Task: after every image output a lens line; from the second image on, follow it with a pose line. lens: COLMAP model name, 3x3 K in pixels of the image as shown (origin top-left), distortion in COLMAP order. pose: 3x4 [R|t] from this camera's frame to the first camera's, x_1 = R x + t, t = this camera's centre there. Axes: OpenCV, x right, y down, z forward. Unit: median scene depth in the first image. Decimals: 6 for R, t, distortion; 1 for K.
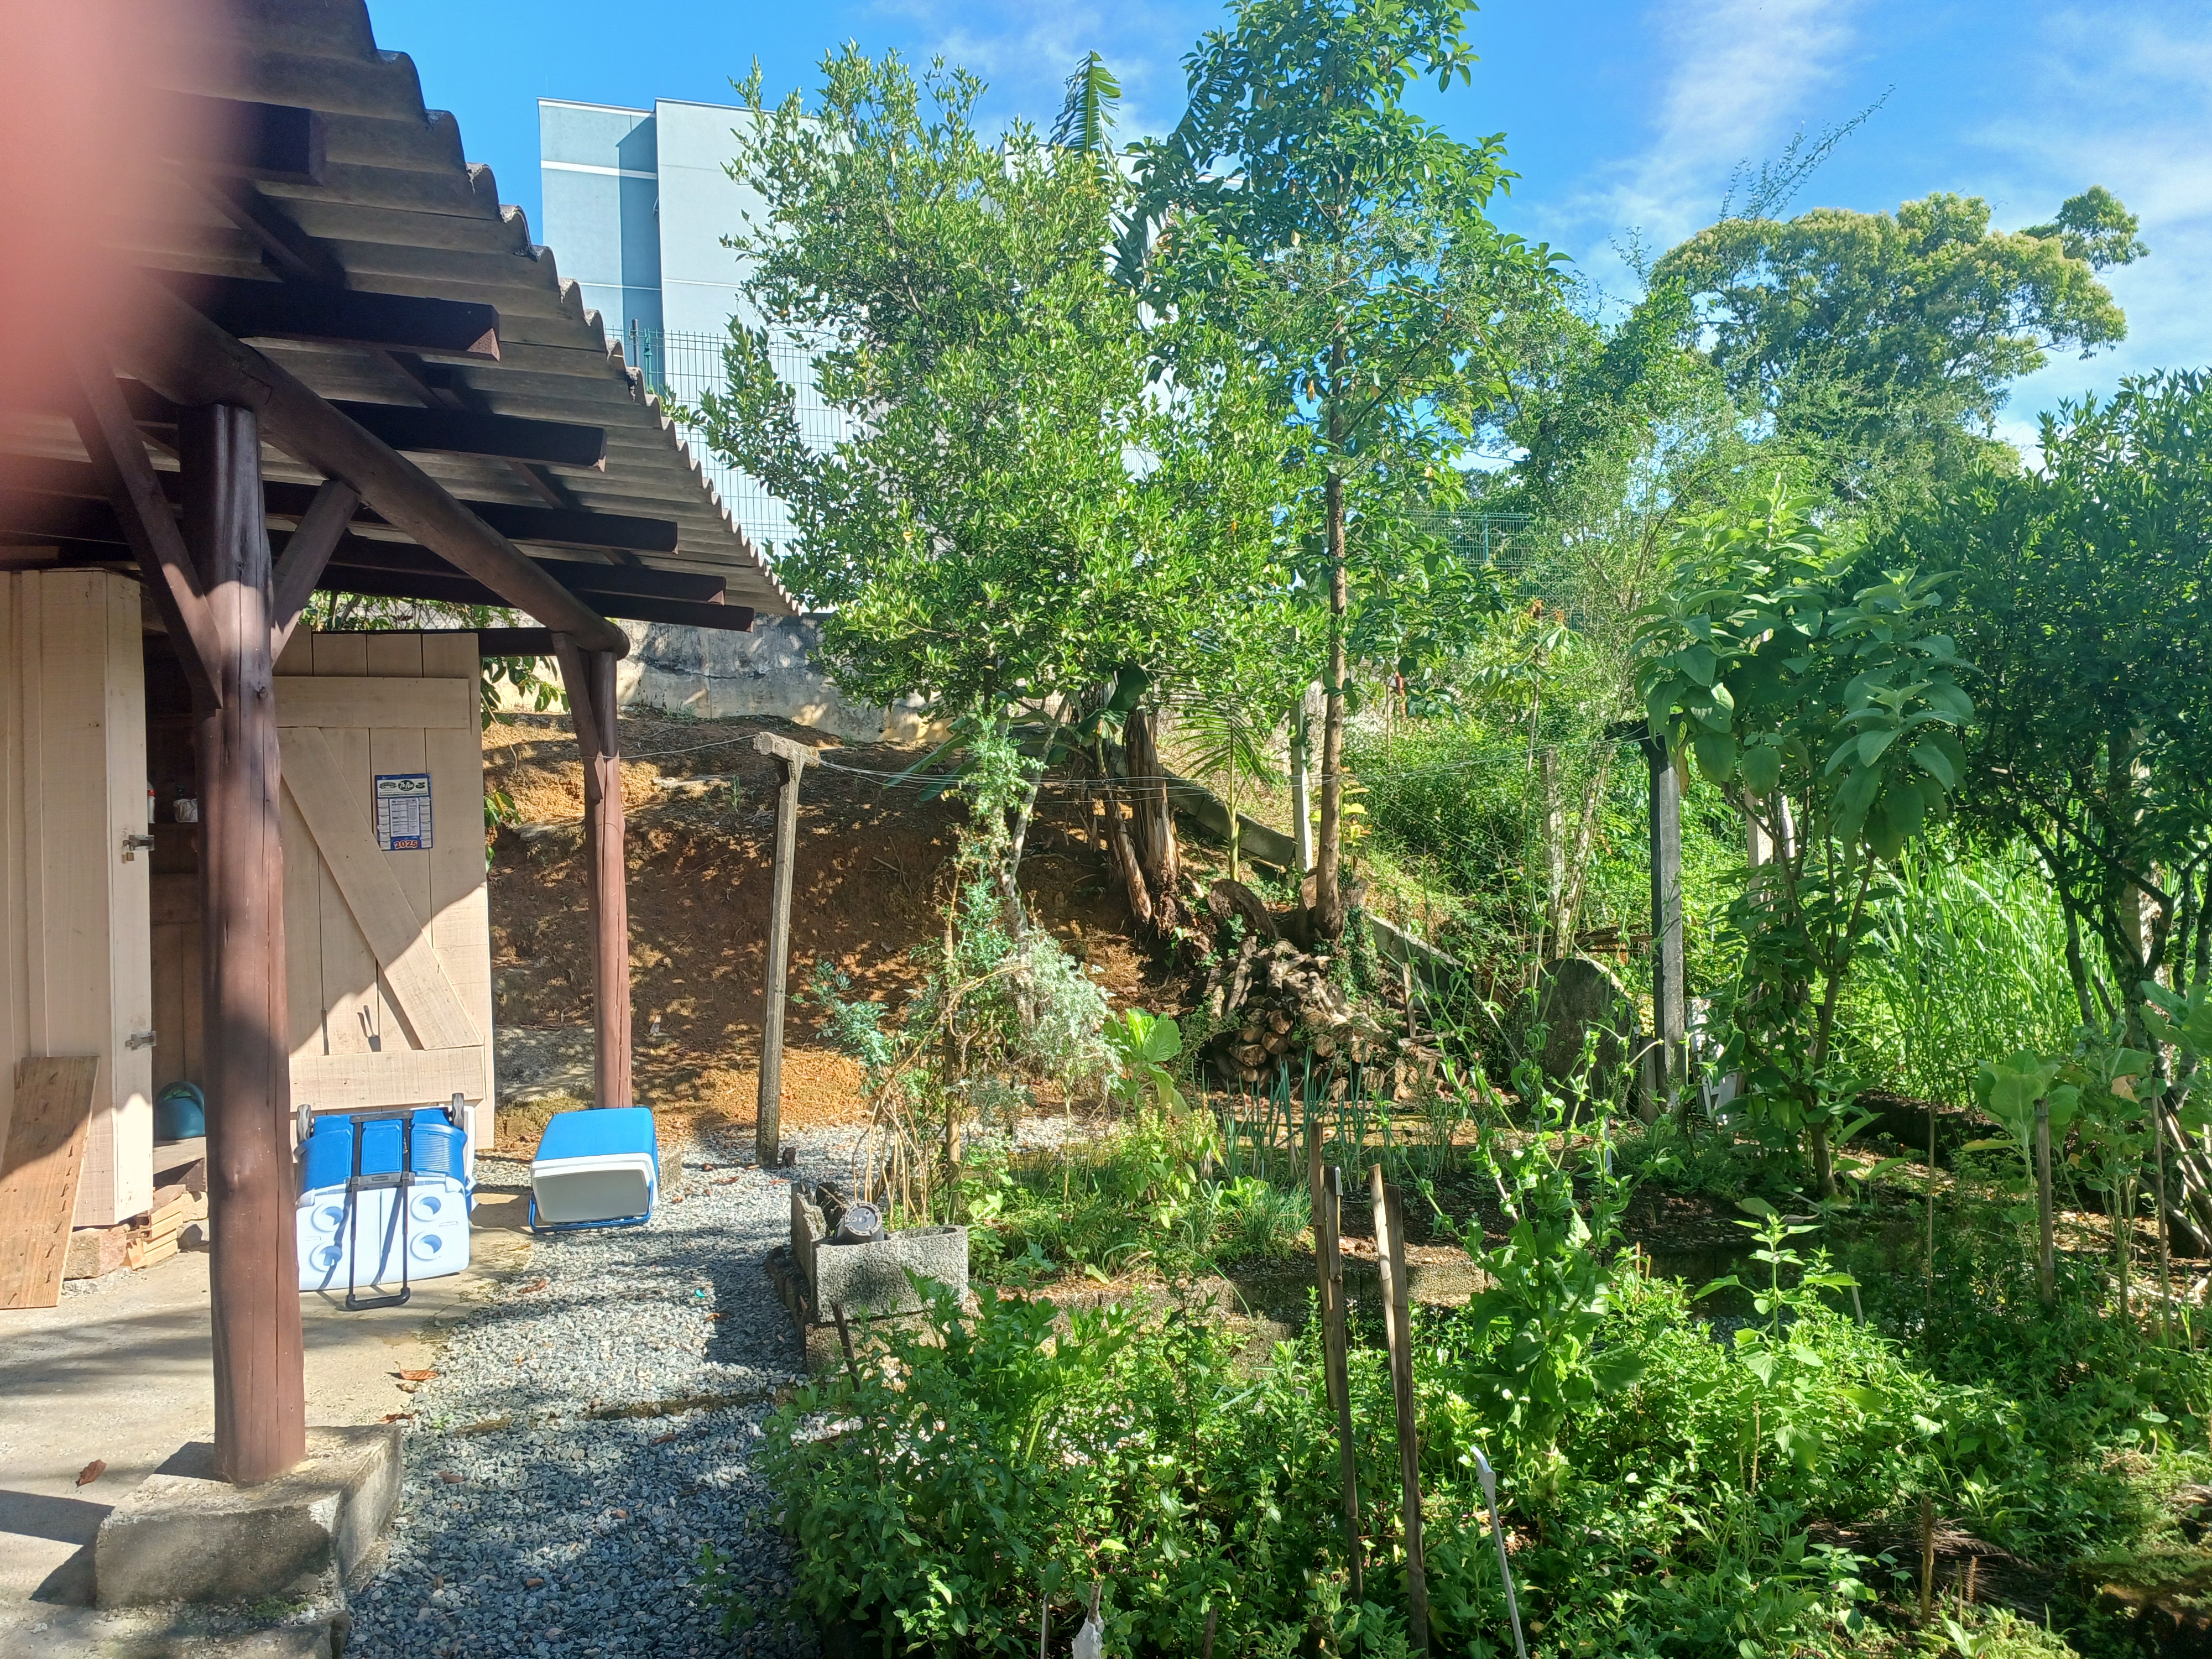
lens RADIAL K [[1501.3, 0, 1109.3], [0, 1501.3, 832.0], [0, 0, 1]] dist [0.025710, -0.023696]
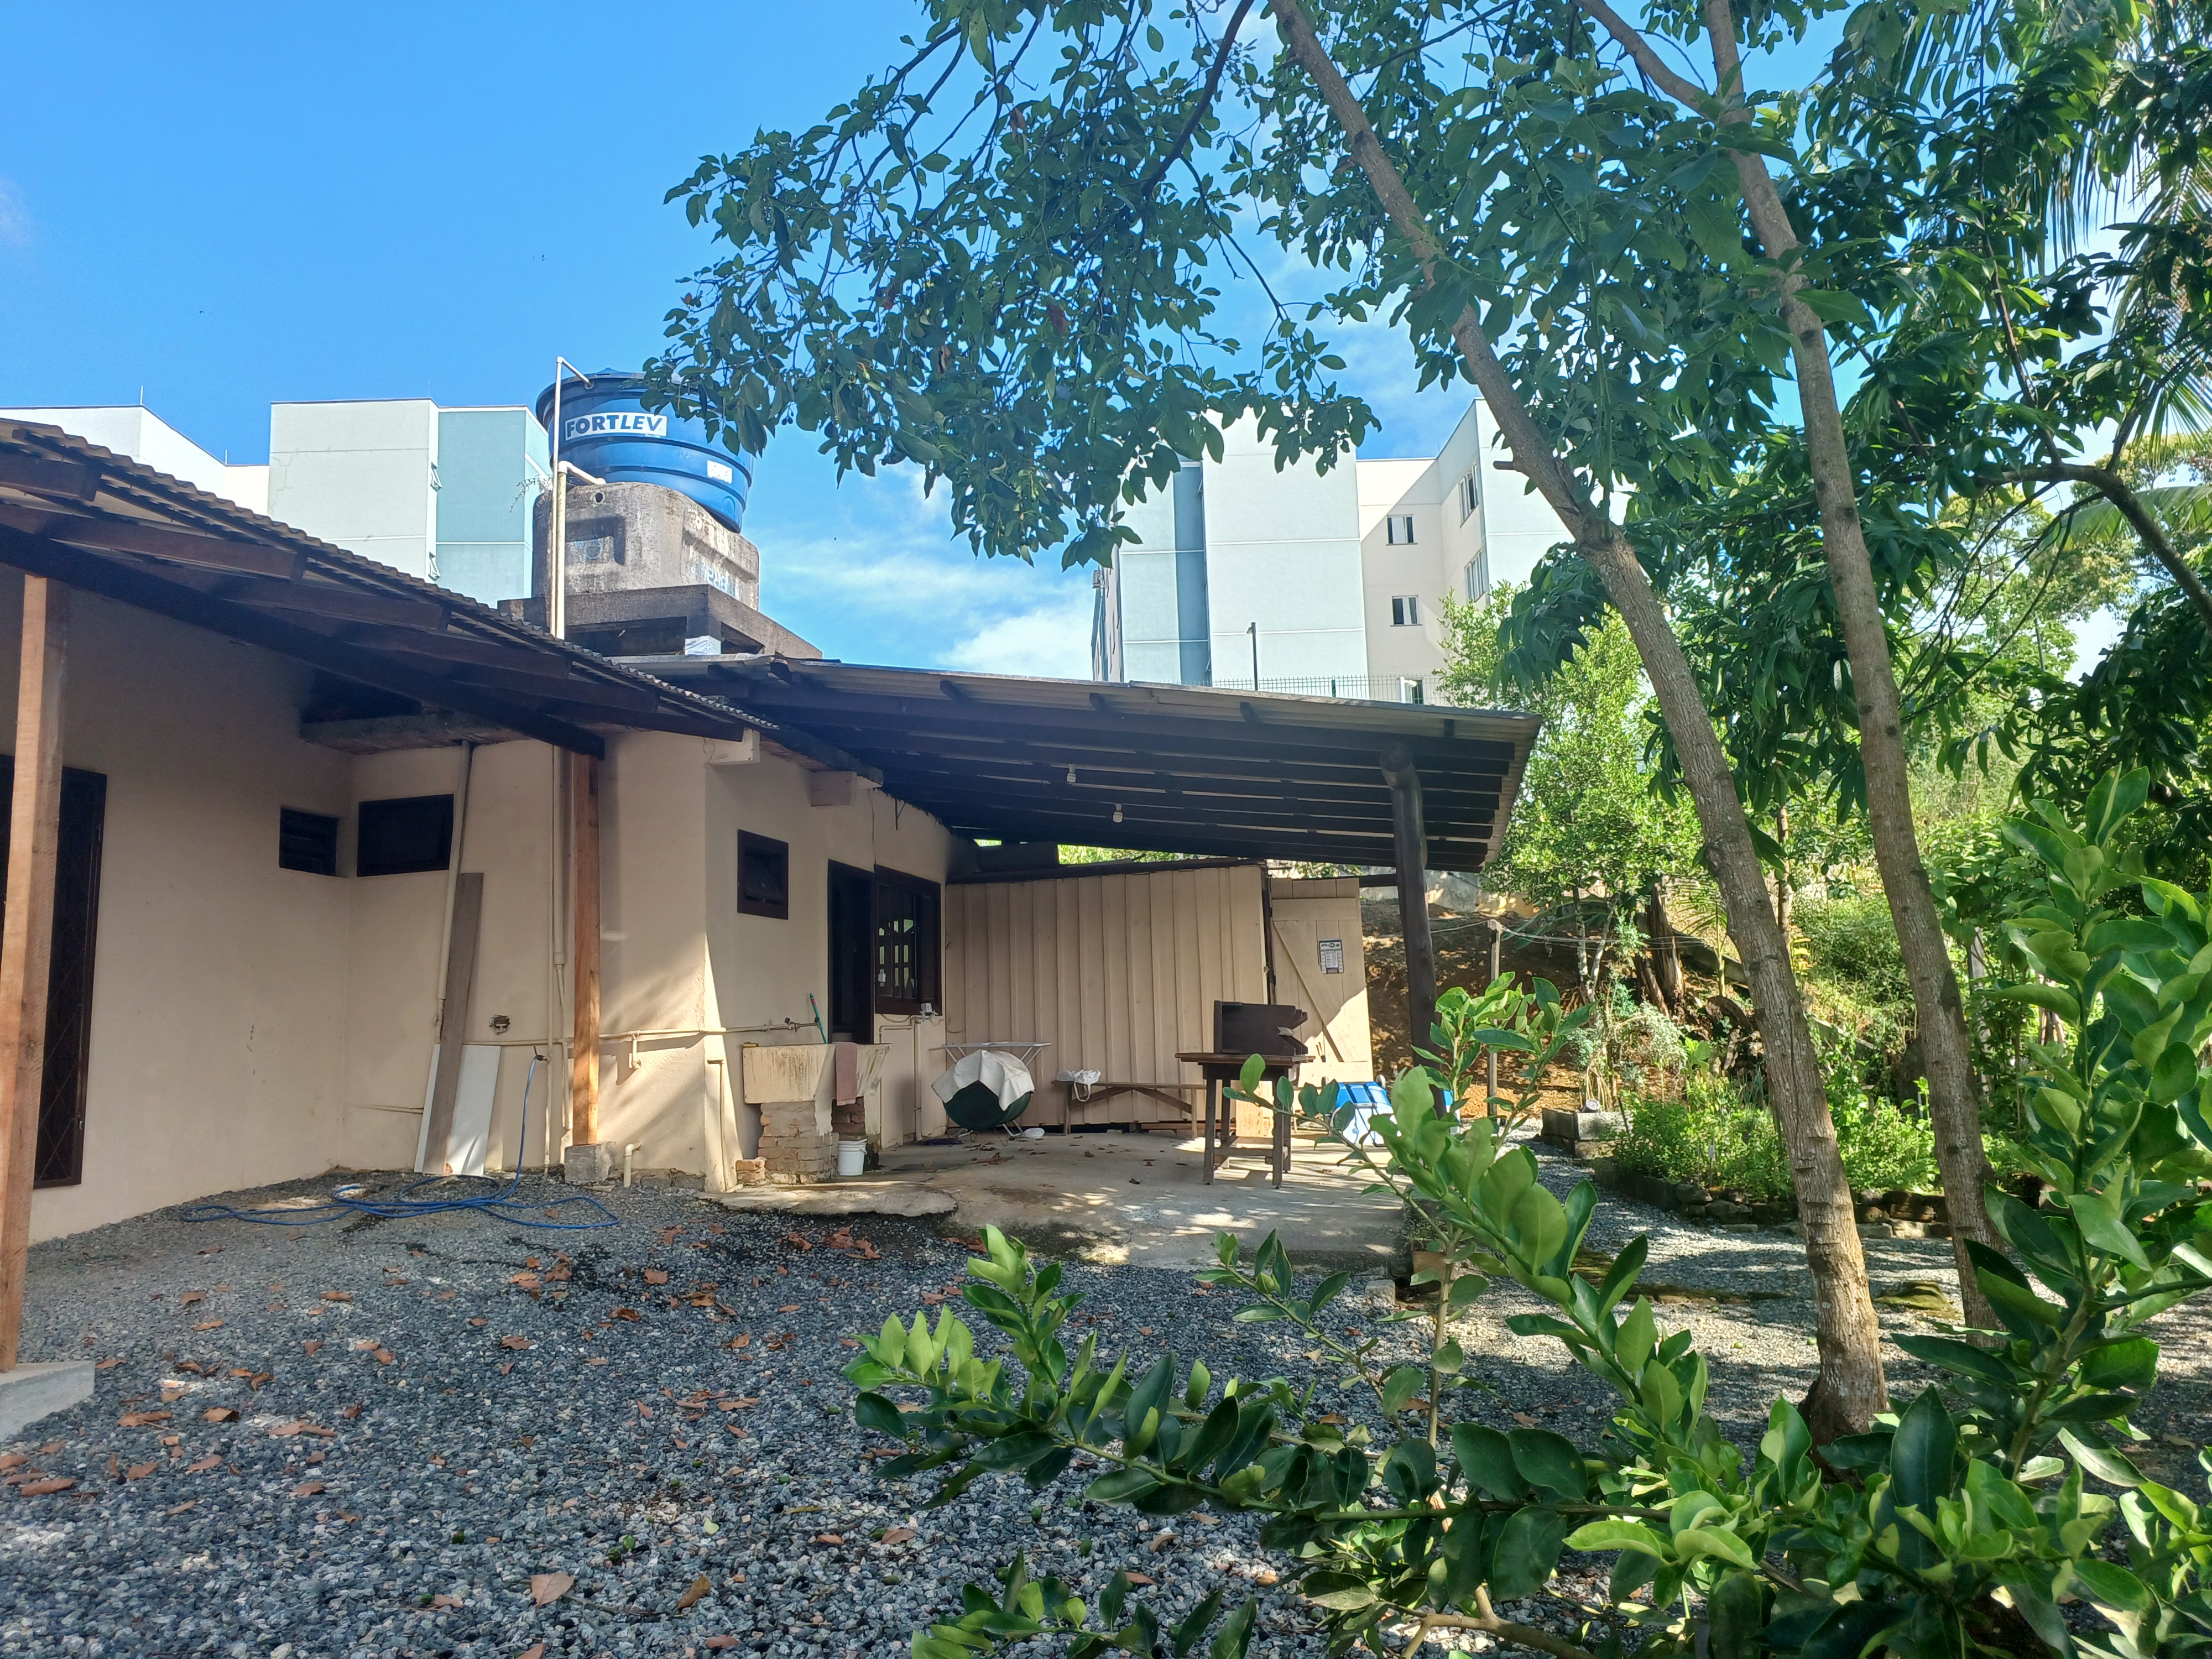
lens RADIAL K [[1501.3, 0, 1087.0], [0, 1501.3, 816.1], [0, 0, 1]] dist [0.025710, -0.023696]
pose [[0.955455, -0.035899, -0.292945, -0.090666], [0.004328, 0.994172, -0.107714, 0.011293], [0.295105, 0.101648, 0.950043, -0.787854]]
